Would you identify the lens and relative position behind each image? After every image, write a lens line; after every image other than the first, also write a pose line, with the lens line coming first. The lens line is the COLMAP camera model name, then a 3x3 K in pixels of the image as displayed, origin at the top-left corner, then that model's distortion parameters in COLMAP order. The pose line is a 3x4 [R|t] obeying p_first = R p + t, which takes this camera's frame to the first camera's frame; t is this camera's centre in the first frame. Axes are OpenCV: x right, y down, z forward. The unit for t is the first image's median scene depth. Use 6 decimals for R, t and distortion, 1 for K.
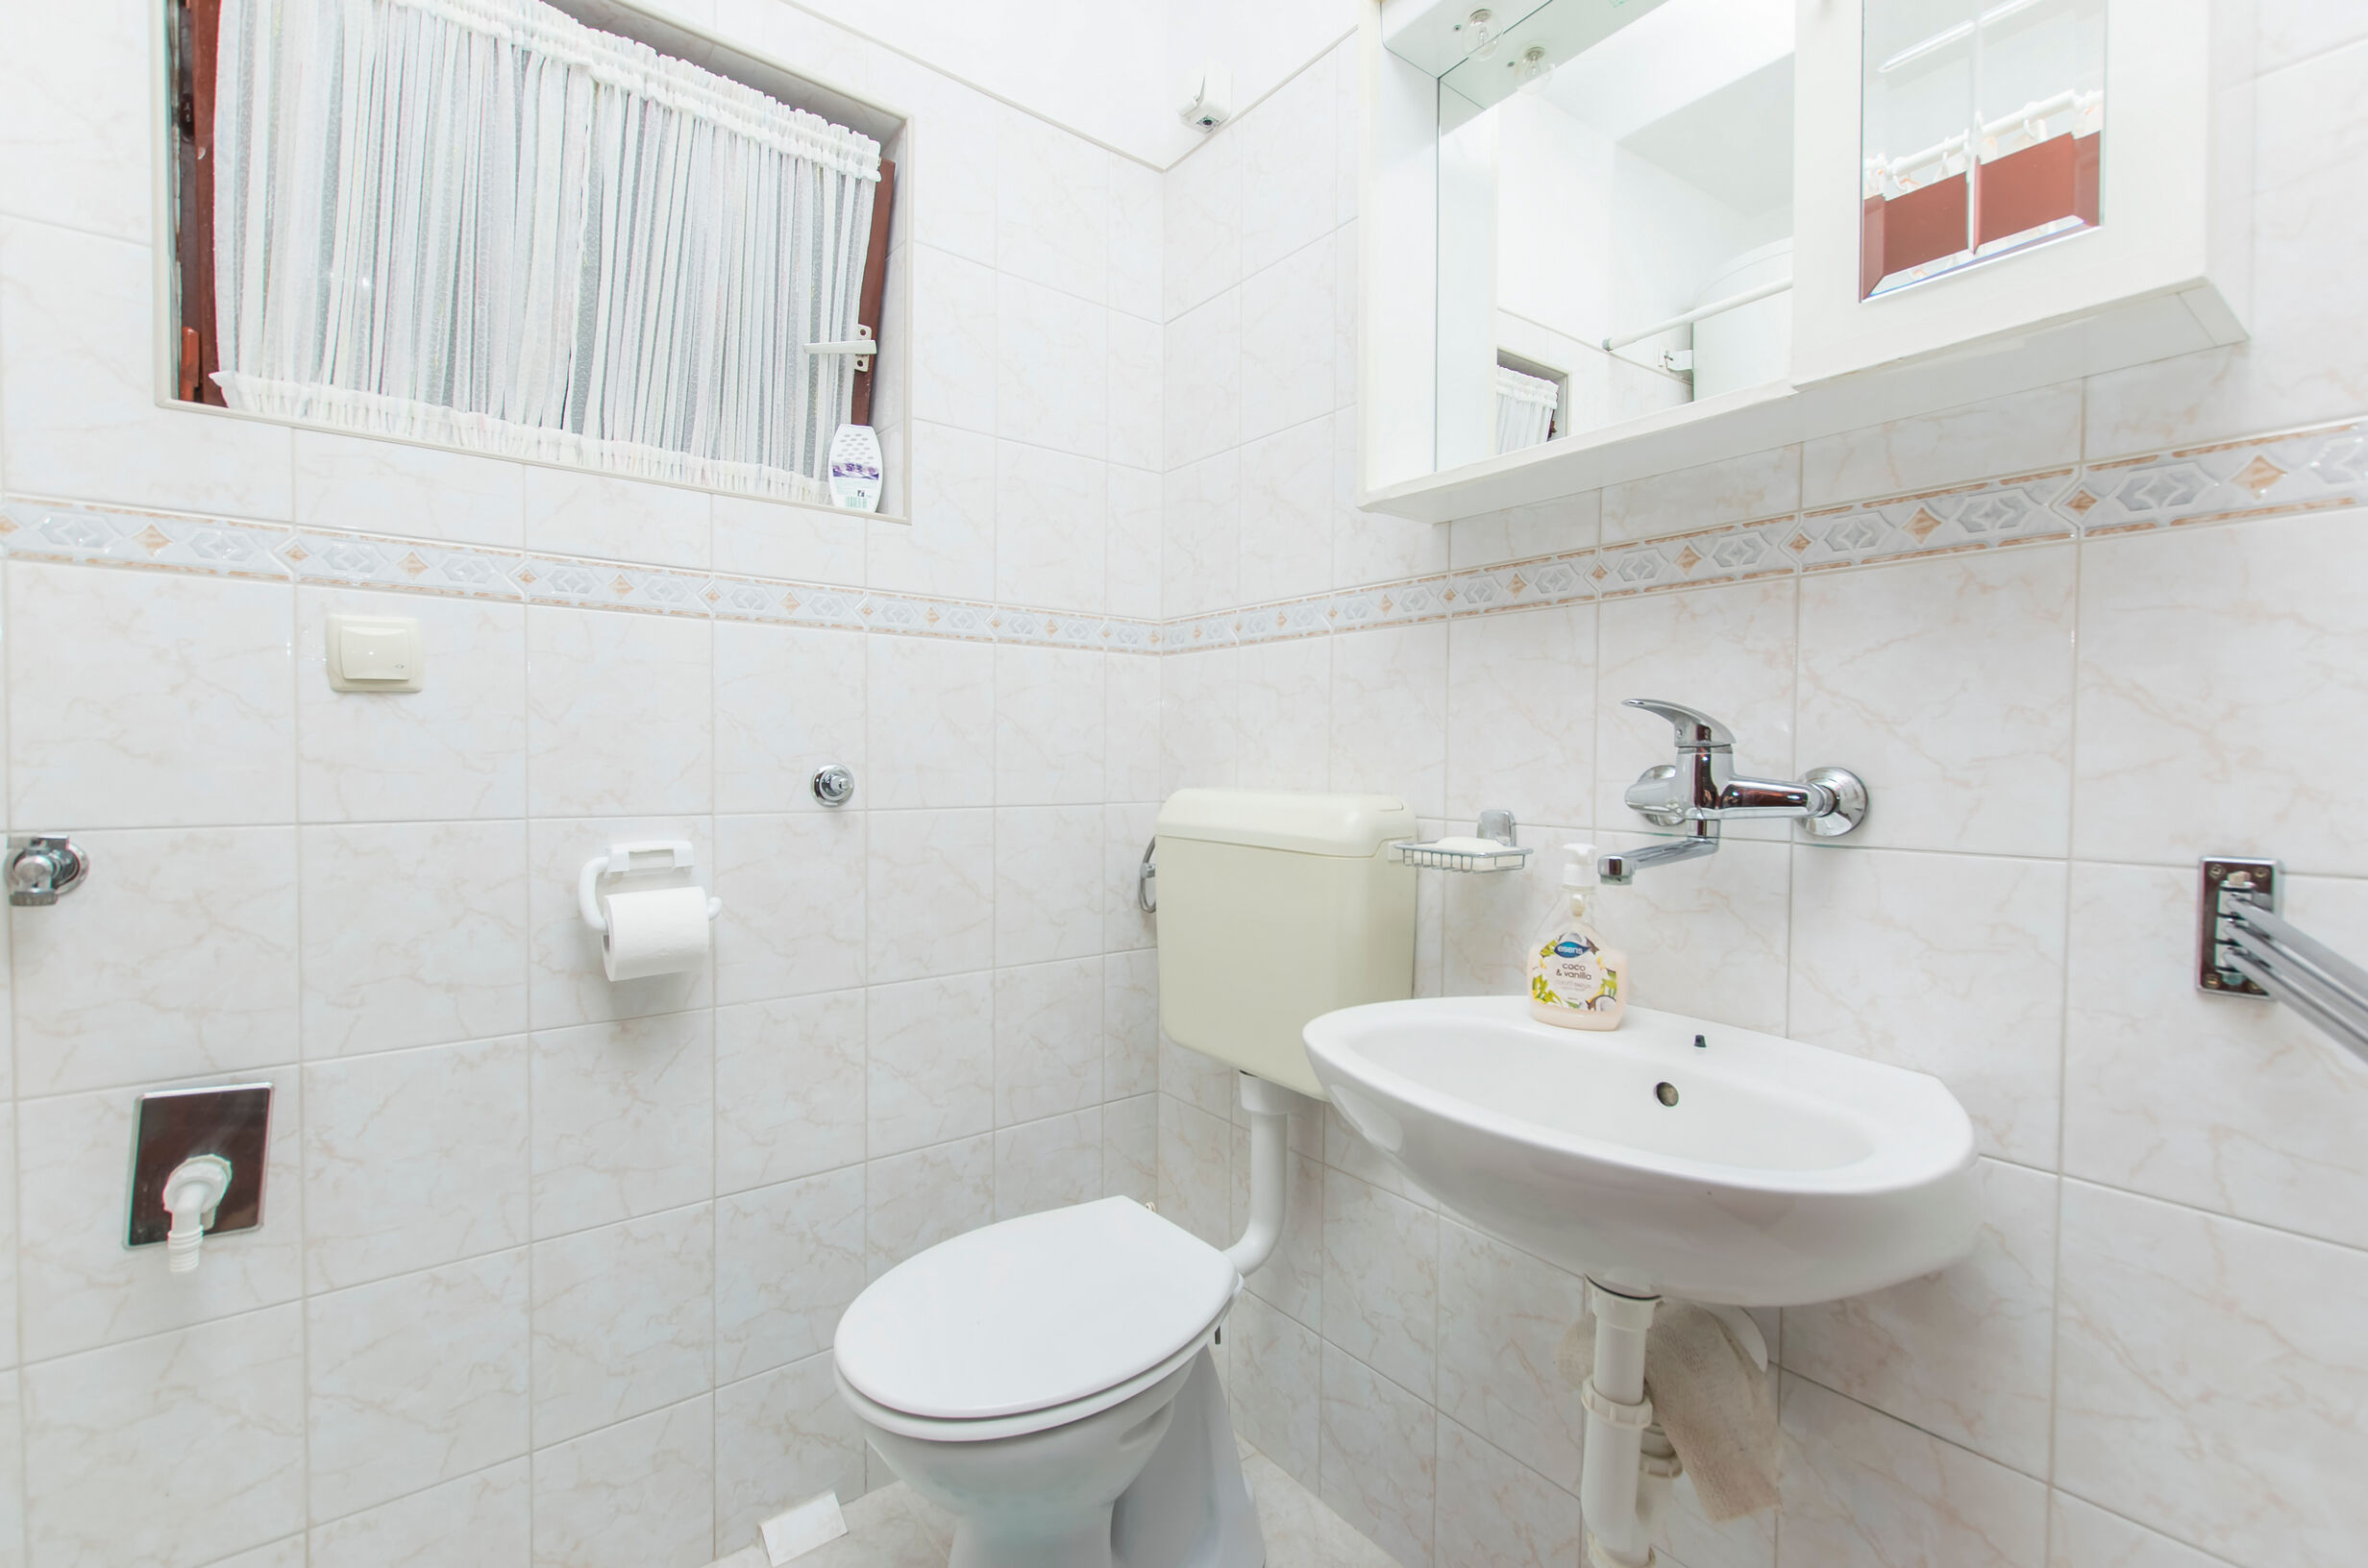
lens RADIAL K [[1026.2, 0, 1184.0], [0, 1026.2, 784.0], [0, 0, 1]] dist [0.009044, -0.004411]
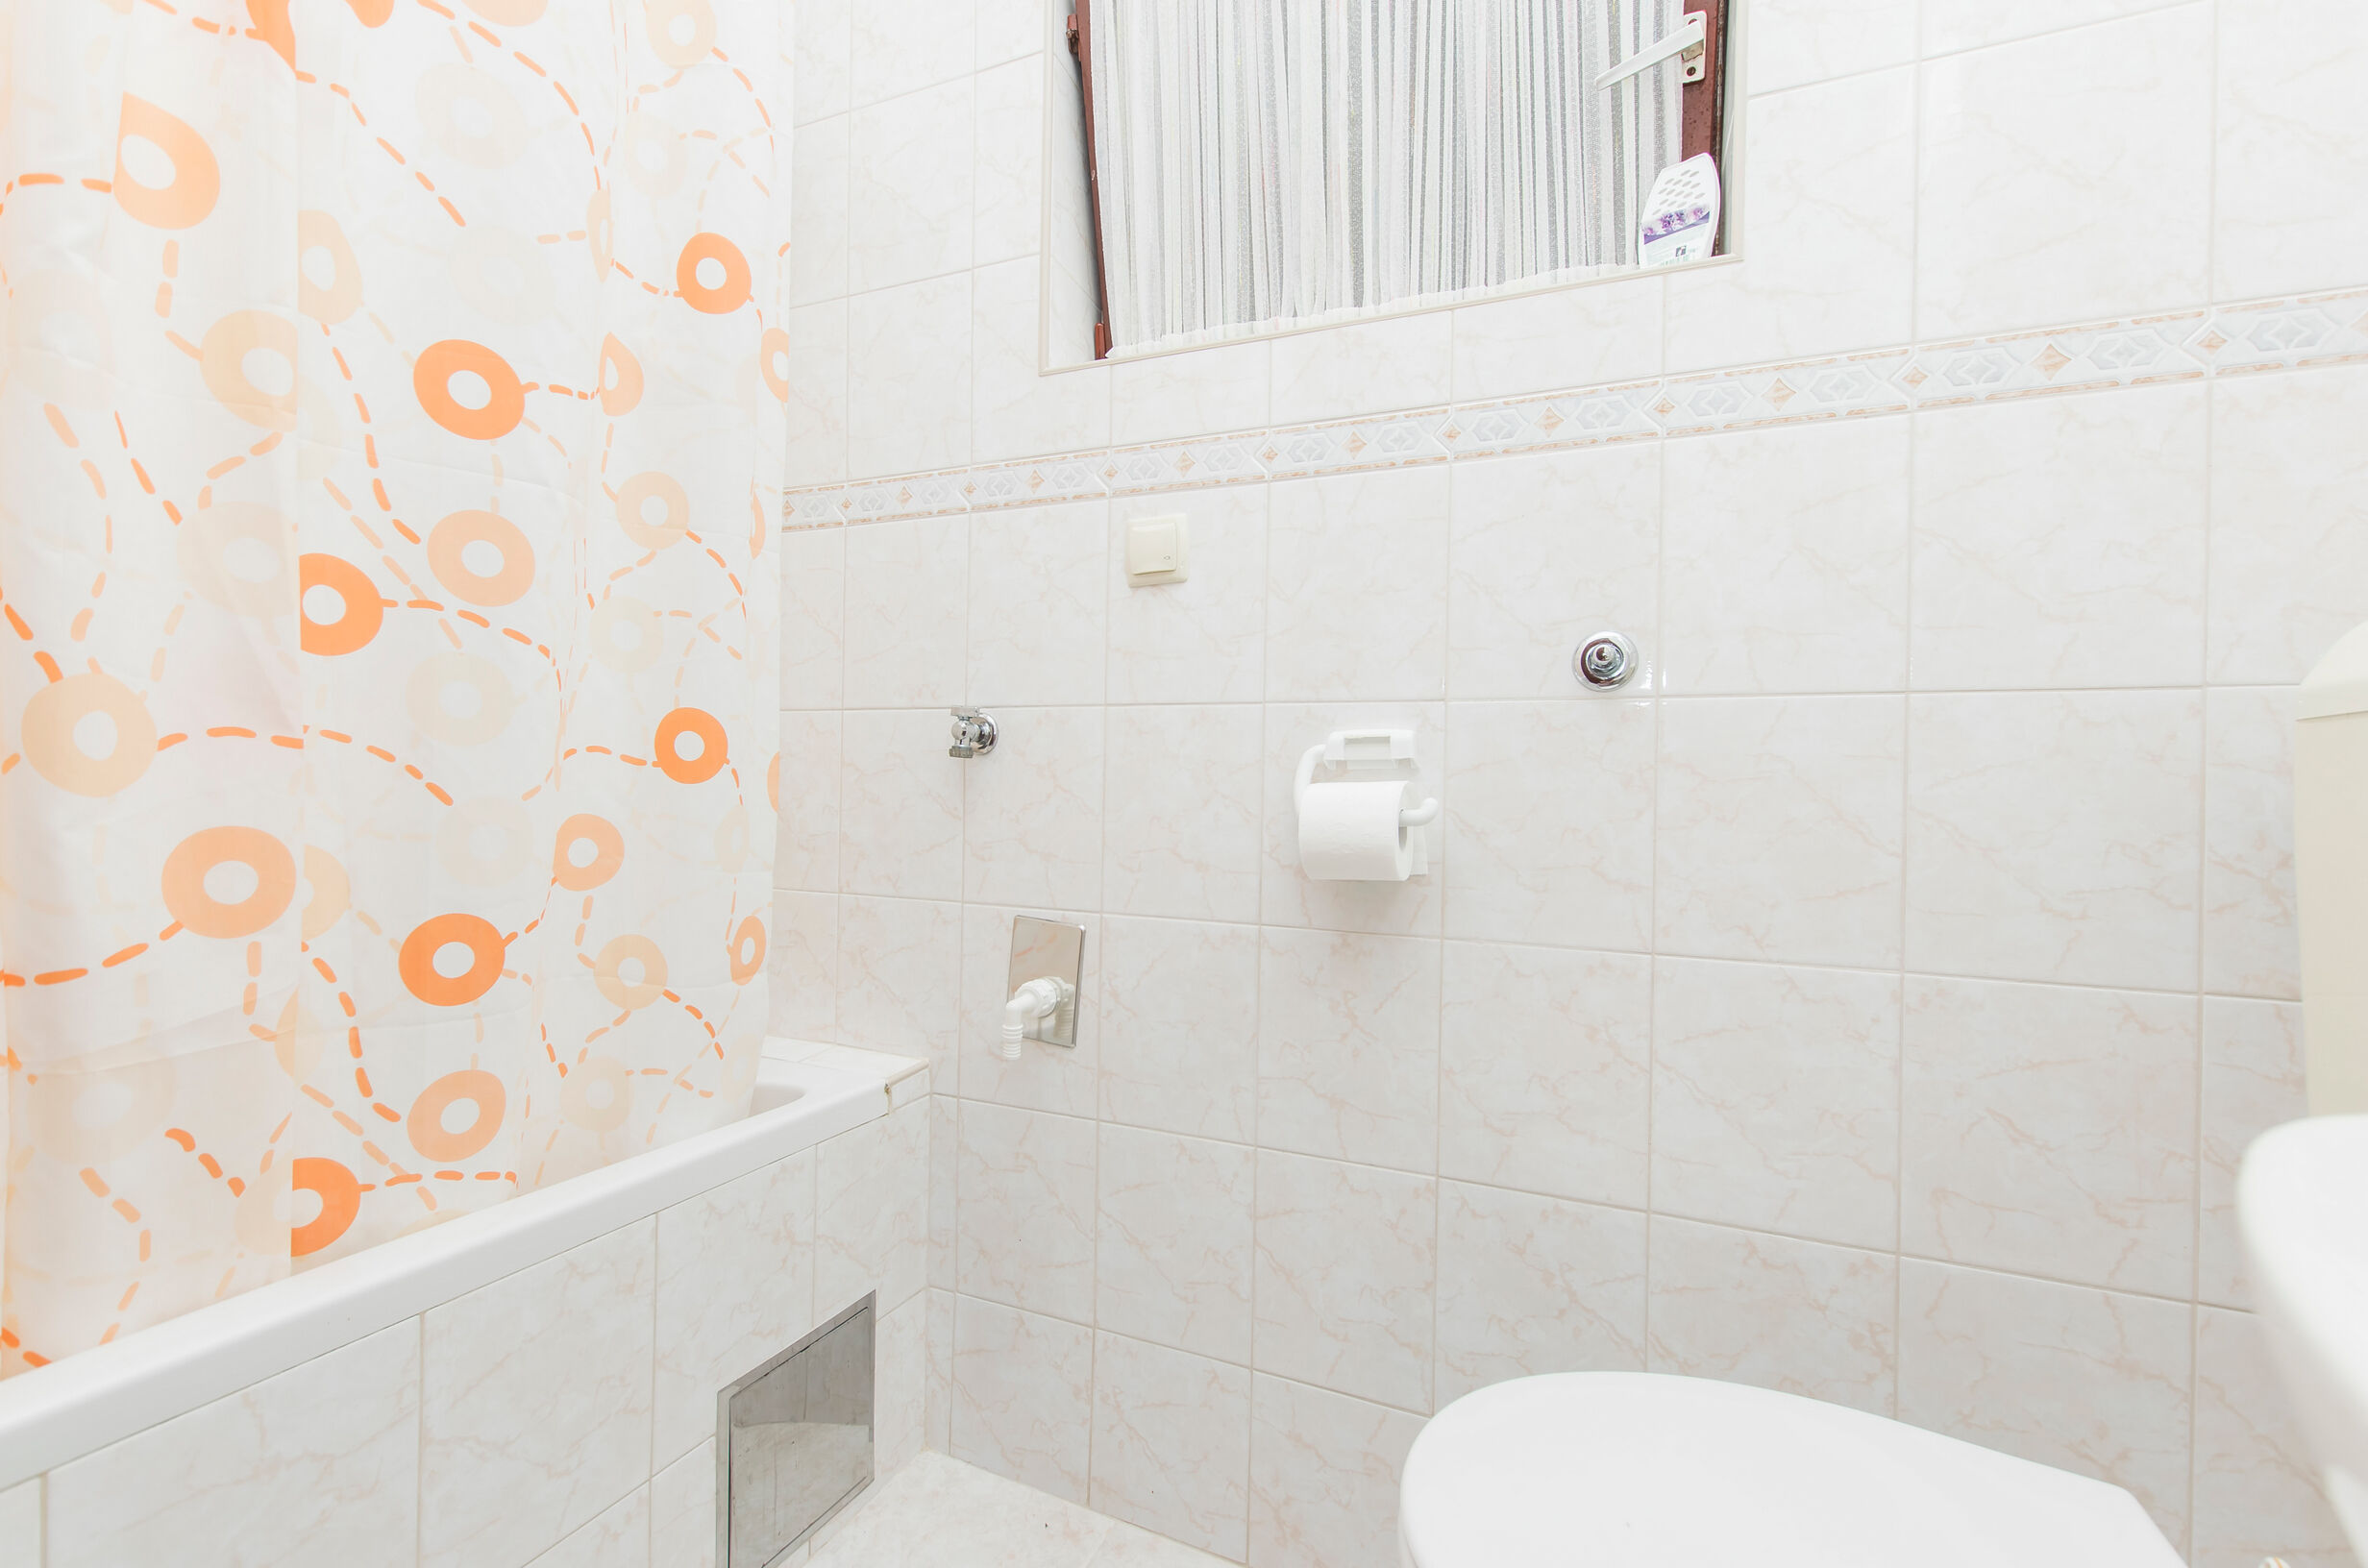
lens RADIAL K [[1026.2, 0, 1184.0], [0, 1026.2, 784.0], [0, 0, 1]] dist [0.009044, -0.004411]
pose [[0.474768, -0.000694, -0.880111, 0.164939], [-0.036198, 0.999138, -0.020314, 0.123562], [0.879366, 0.041502, 0.474333, 0.447616]]
